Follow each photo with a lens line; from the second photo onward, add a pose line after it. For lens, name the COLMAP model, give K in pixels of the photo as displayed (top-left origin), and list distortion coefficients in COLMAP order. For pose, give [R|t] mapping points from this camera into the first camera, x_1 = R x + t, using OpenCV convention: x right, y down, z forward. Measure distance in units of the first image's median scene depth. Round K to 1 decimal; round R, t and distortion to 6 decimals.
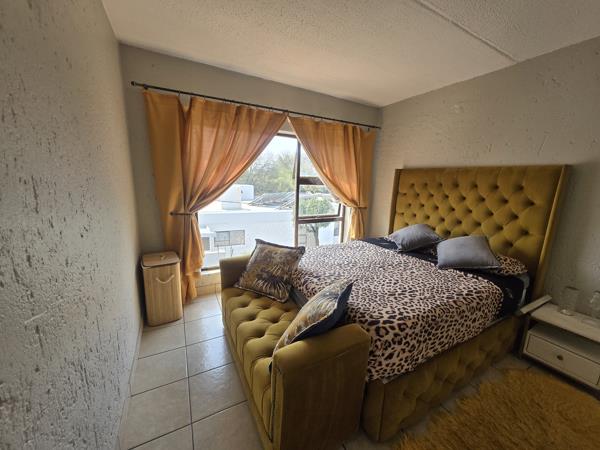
lens RADIAL K [[229.5, 0, 300.0], [0, 229.5, 225.0], [0, 0, 1]] dist [0.001246, 0.000449]
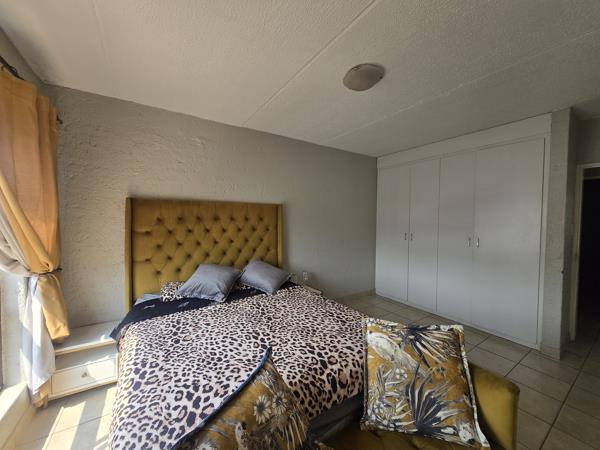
lens RADIAL K [[233.0, 0, 300.6], [0, 233.0, 234.3], [0, 0, 1]] dist [-0.054685, 0.000149]
pose [[-0.121648, -0.093620, 0.988148, -0.348156], [0.192385, 0.974439, 0.116005, -0.143672], [-0.973750, 0.204216, -0.100527, 0.720523]]
